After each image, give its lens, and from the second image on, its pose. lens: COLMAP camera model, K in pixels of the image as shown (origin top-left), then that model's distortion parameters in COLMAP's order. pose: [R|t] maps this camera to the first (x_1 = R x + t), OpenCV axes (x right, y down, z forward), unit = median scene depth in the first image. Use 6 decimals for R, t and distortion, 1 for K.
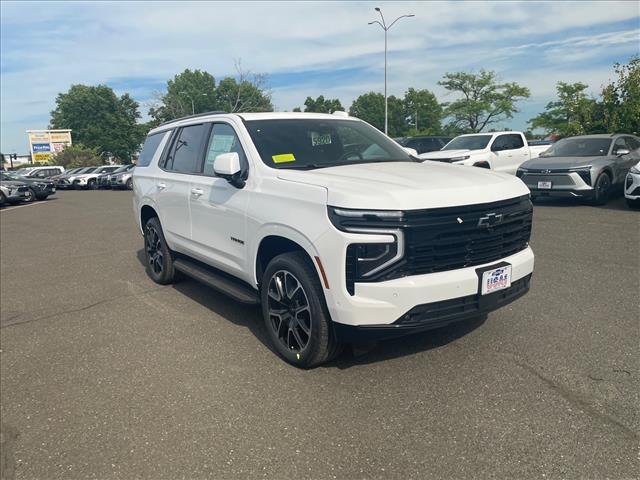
lens RADIAL K [[490.5, 0, 320.3], [0, 490.5, 240.0], [0, 0, 1]] dist [0.033442, -0.040569]
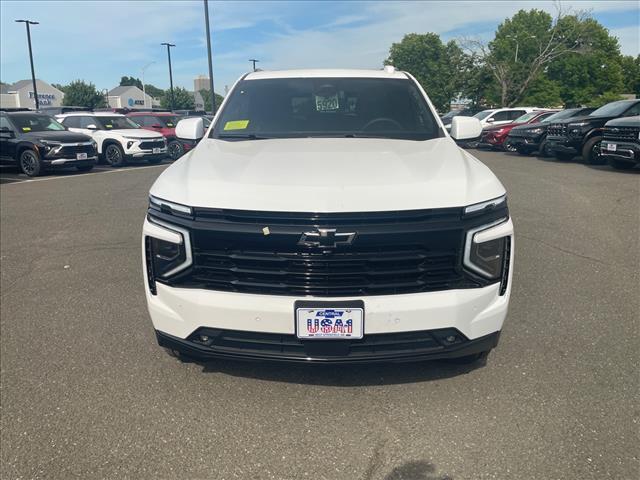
lens RADIAL K [[490.5, 0, 319.6], [0, 490.5, 238.5], [0, 0, 1]] dist [0.033442, -0.040569]
pose [[0.806021, 0.182359, -0.563094, 0.579939], [-0.126972, 0.982479, 0.136429, -0.105252], [0.578107, -0.038467, 0.815054, 0.349507]]
